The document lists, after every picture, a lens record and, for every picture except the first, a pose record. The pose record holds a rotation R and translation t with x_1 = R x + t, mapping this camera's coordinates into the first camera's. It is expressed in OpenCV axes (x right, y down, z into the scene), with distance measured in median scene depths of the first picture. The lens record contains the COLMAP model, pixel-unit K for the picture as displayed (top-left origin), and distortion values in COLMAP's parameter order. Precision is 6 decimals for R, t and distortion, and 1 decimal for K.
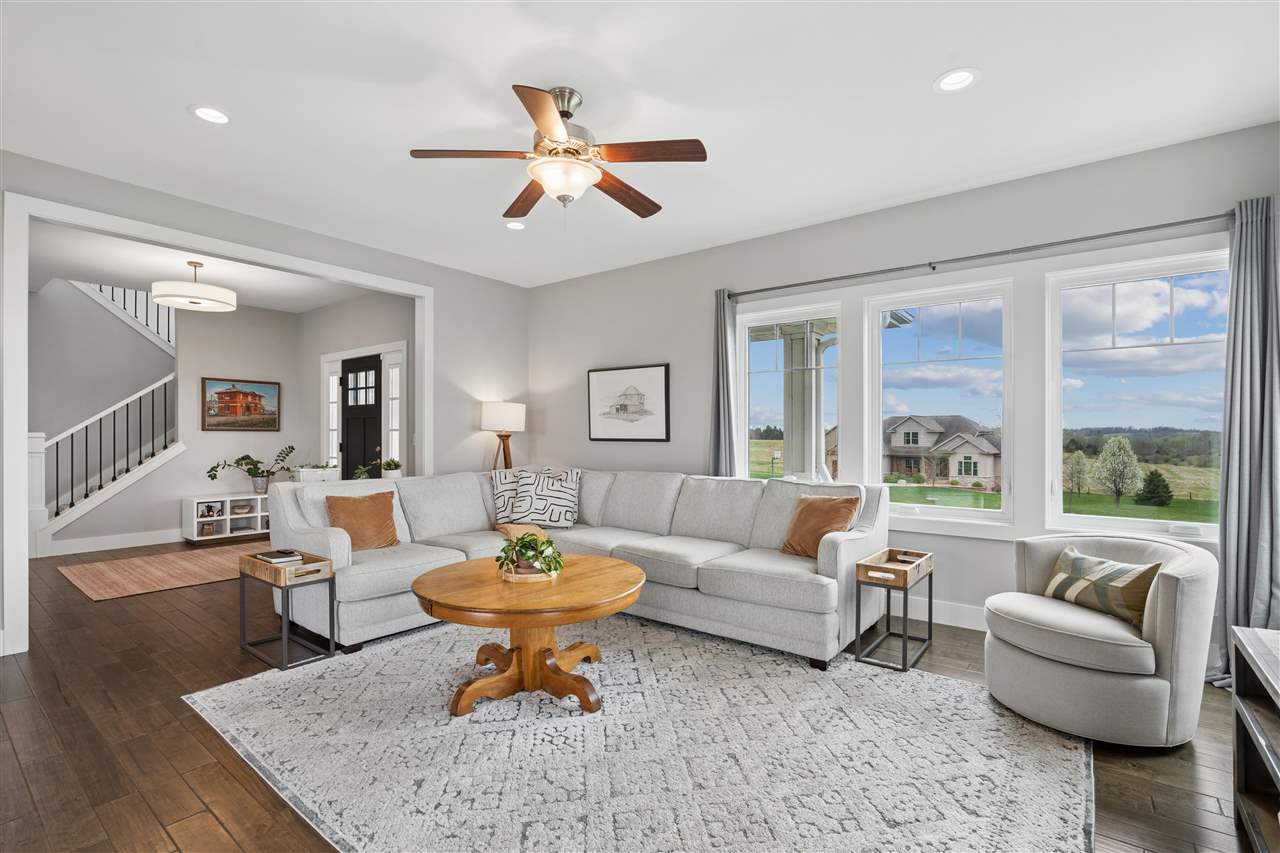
lens RADIAL K [[581.1, 0, 634.8], [0, 581.1, 433.6], [0, 0, 1]] dist [-0.014574, 0.001554]
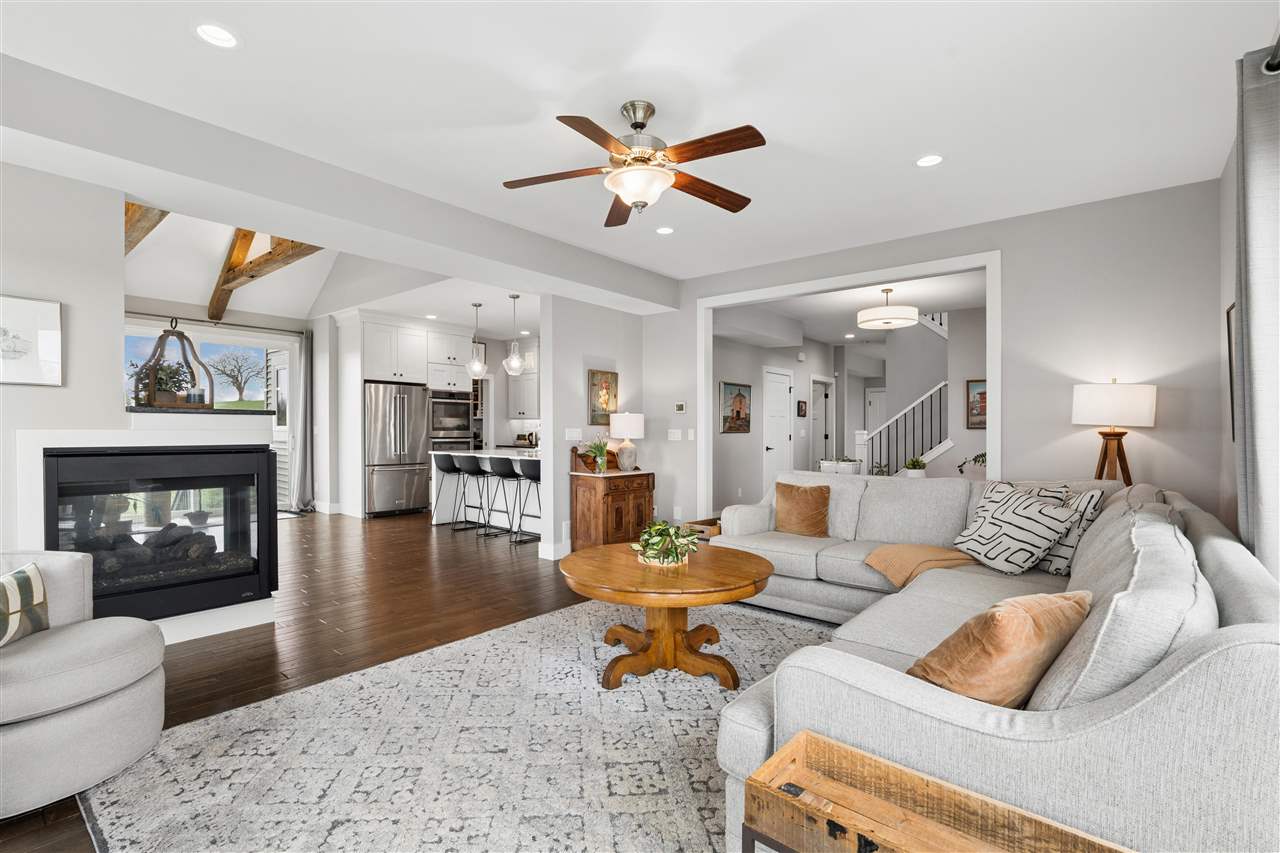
lens RADIAL K [[581.1, 0, 635.3], [0, 581.1, 432.8], [0, 0, 1]] dist [-0.014574, 0.001554]
pose [[-0.035416, 0.001938, -0.999371, 0.844081], [-0.003584, 0.999991, 0.002066, 0.006001], [0.999366, 0.003655, -0.035409, 0.924094]]
